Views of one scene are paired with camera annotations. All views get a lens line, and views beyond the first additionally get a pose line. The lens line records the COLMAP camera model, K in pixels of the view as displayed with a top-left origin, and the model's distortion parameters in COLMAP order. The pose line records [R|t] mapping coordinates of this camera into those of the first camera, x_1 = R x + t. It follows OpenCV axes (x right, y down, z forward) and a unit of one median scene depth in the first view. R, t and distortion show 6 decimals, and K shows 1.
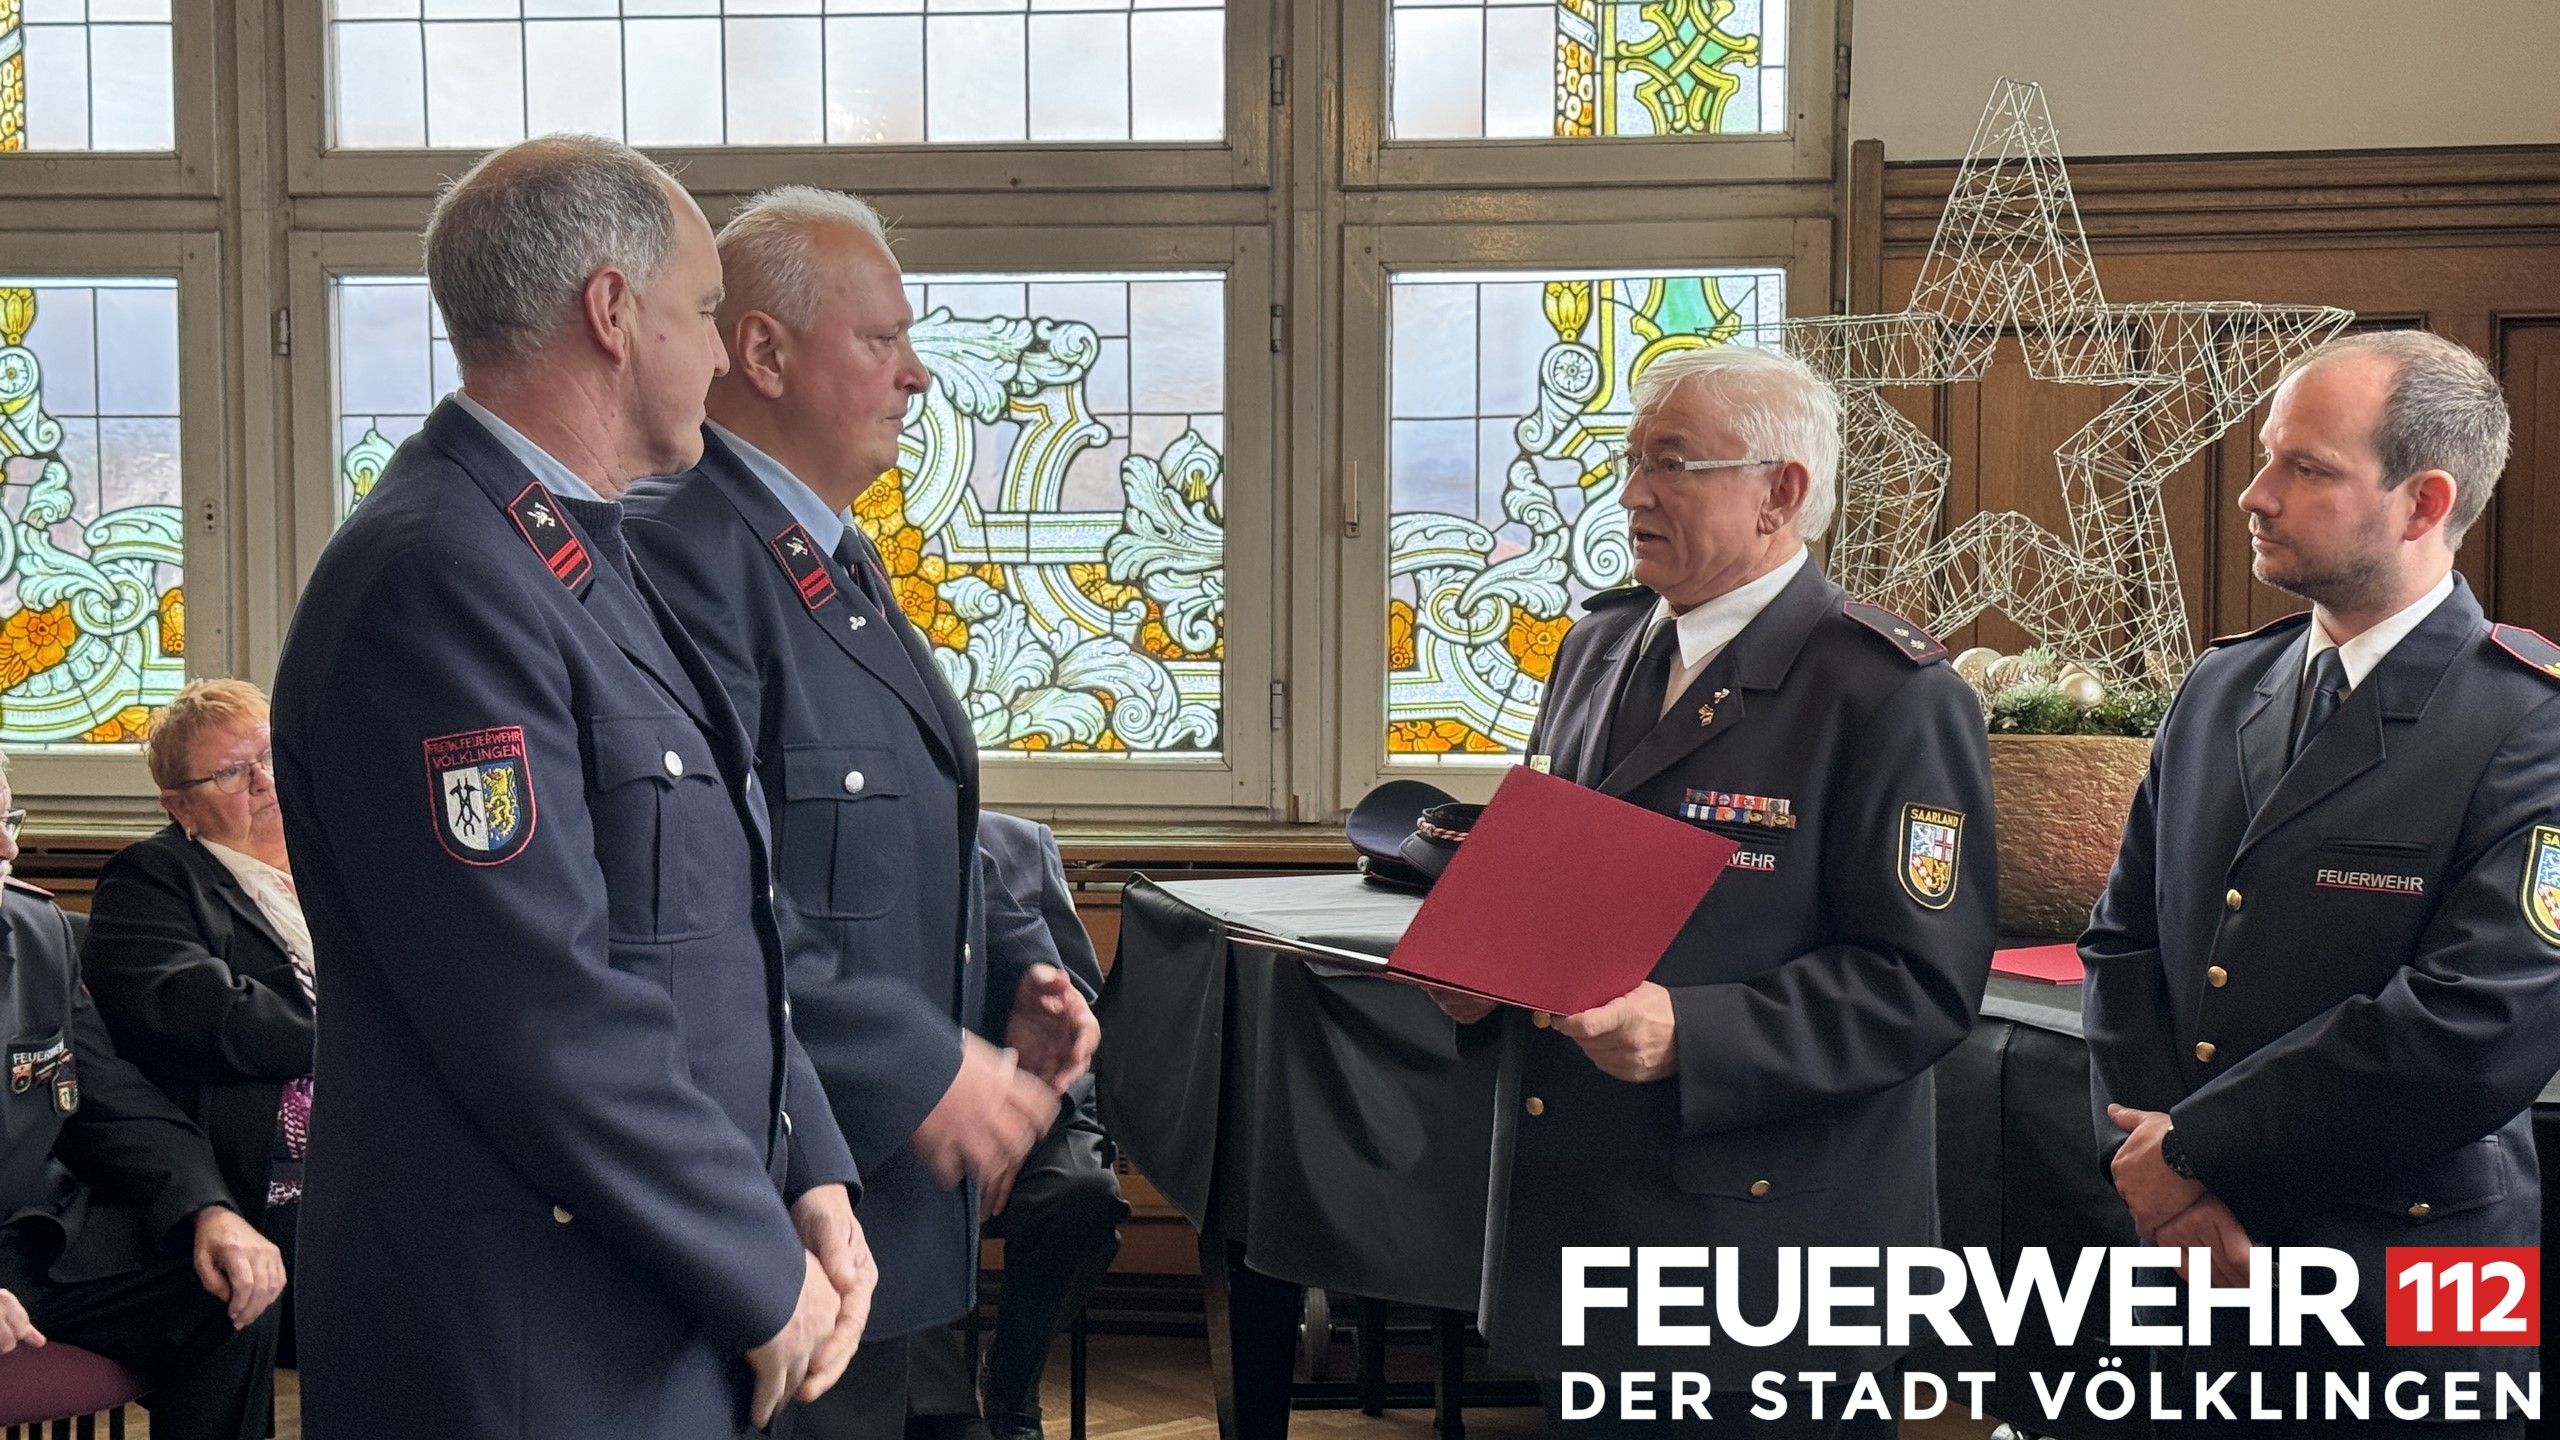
lens RADIAL K [[3525.3, 0, 1290.0], [0, 3525.3, 723.2], [0, 0, 1]] dist [0.104510, 0.000000]
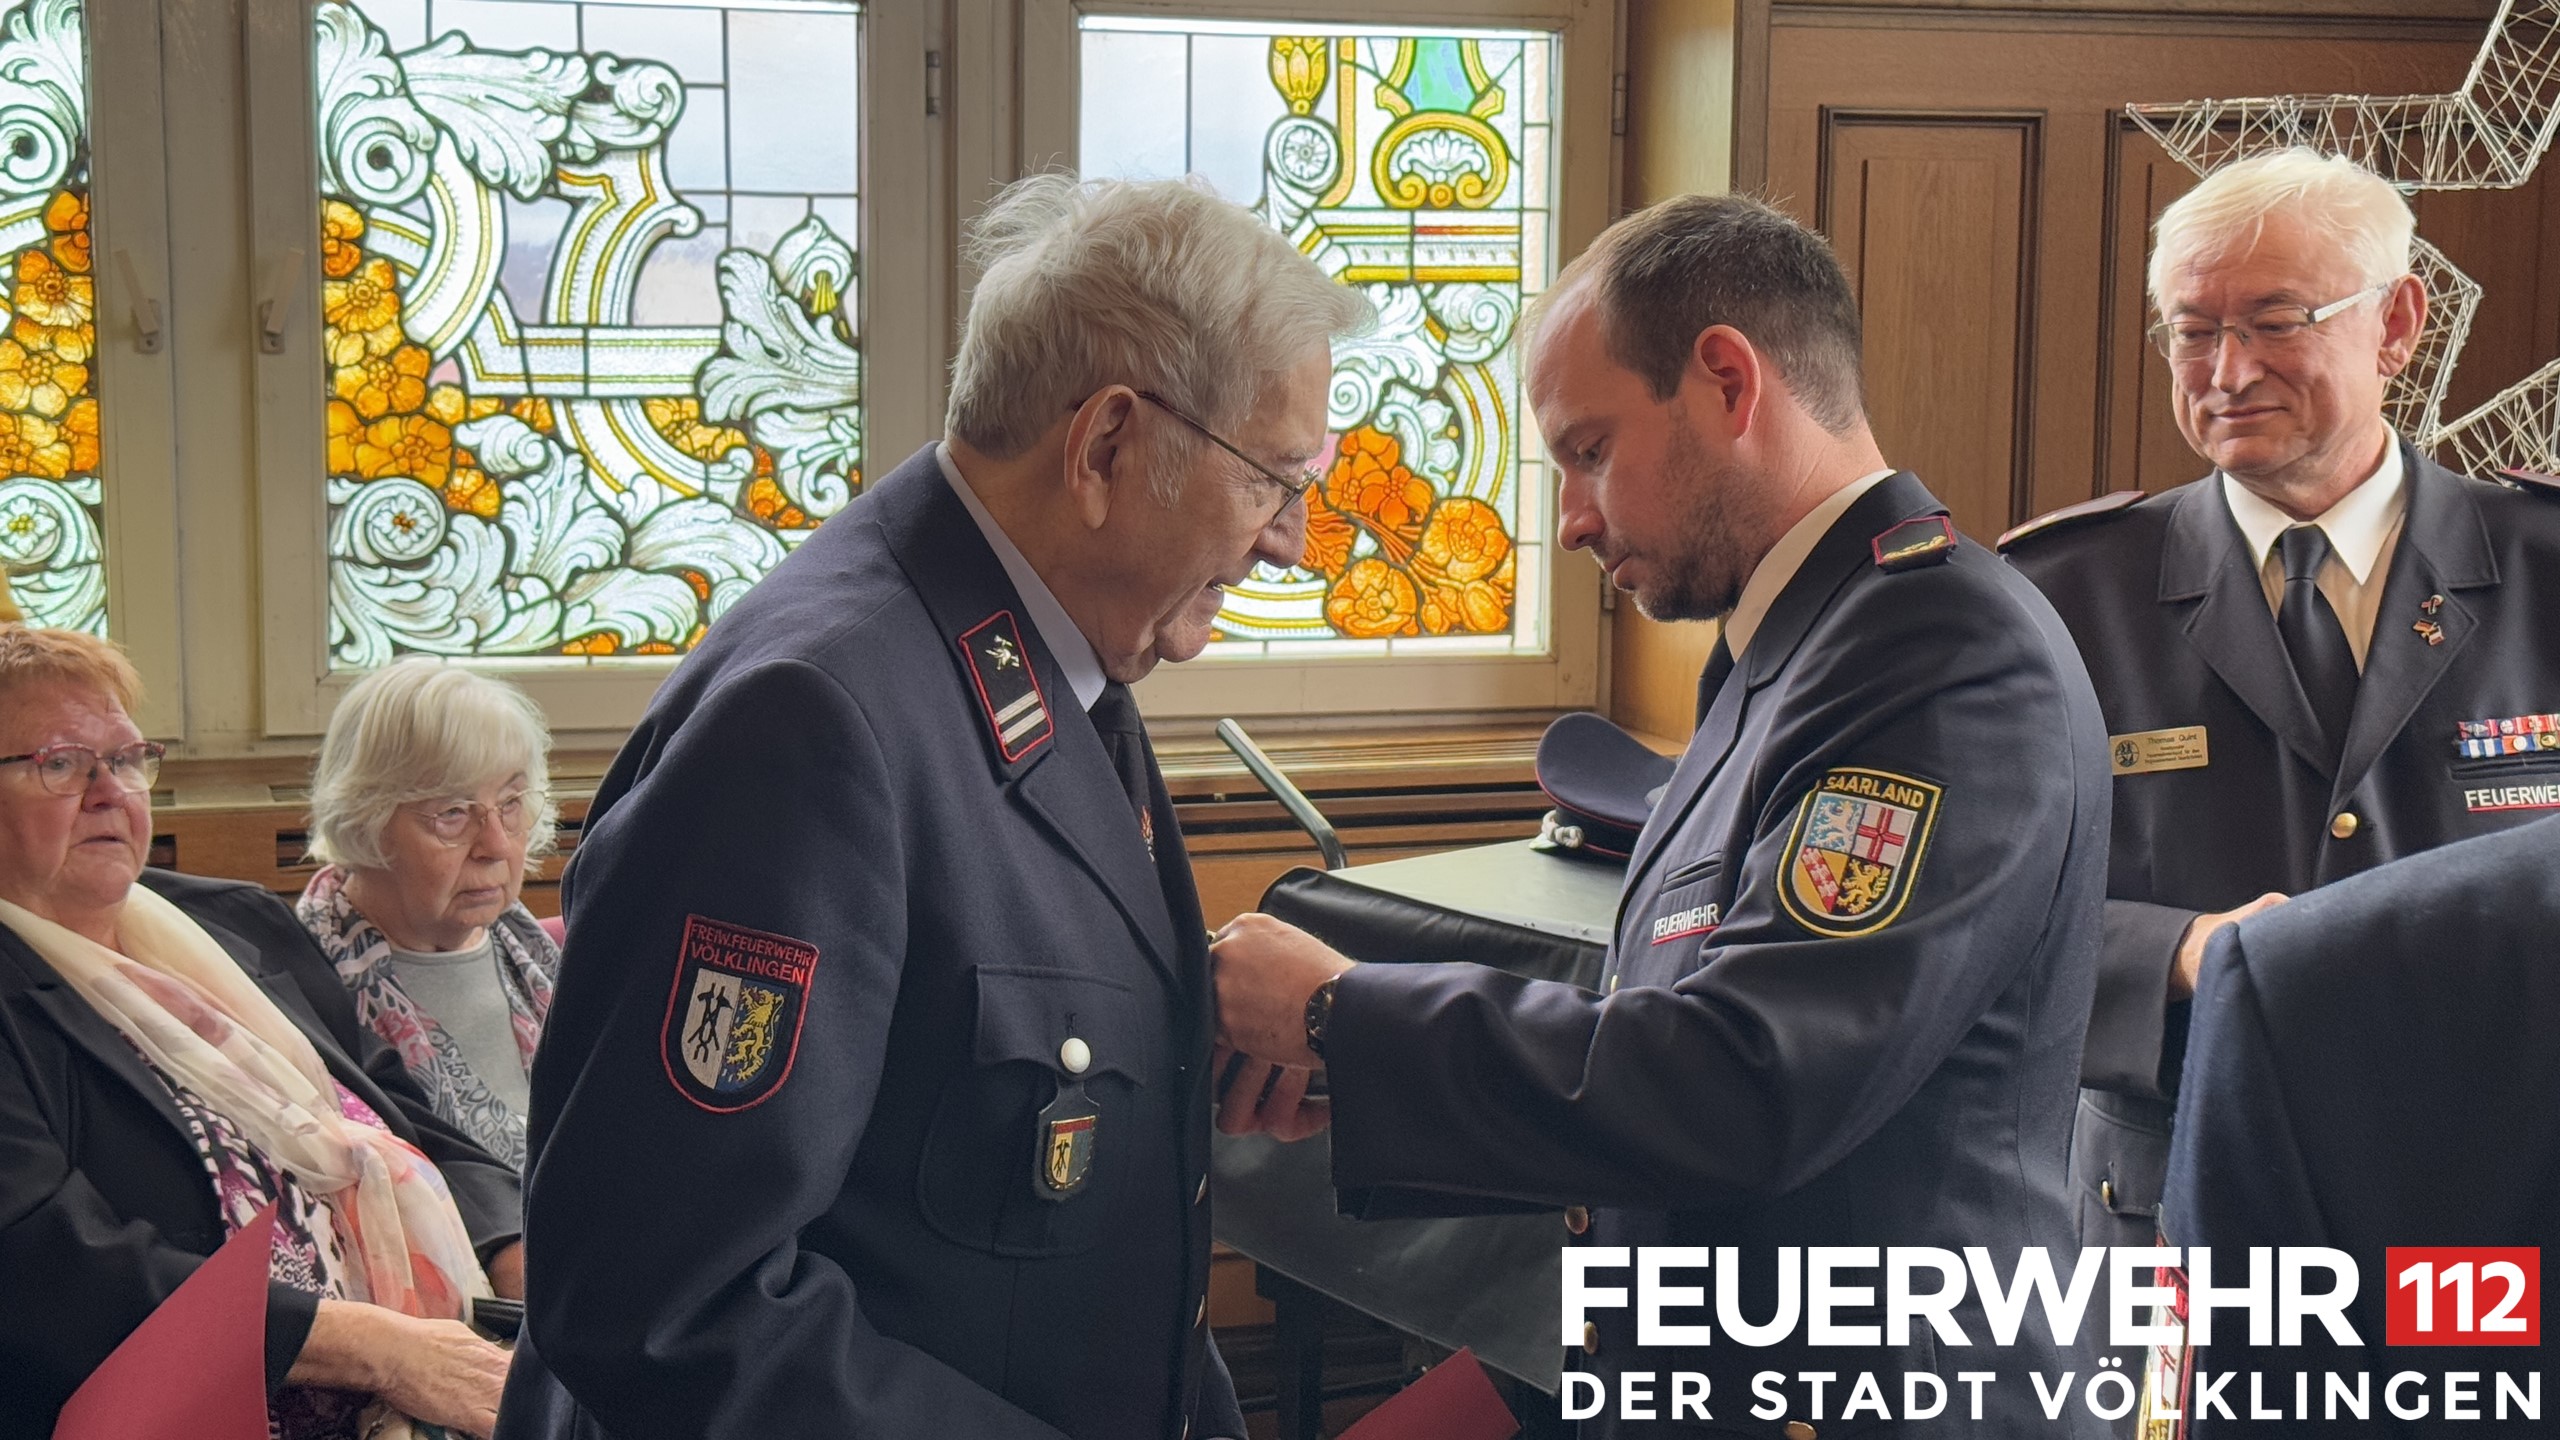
lens RADIAL K [[3525.3, 0, 1274.3], [0, 3525.3, 733.3], [0, 0, 1]] dist [0.104510, 0.000000]
pose [[0.895984, -0.042433, 0.442055, -0.274471], [0.018700, 0.998147, 0.057909, -0.016056], [-0.443693, -0.043619, 0.895117, 0.286798]]
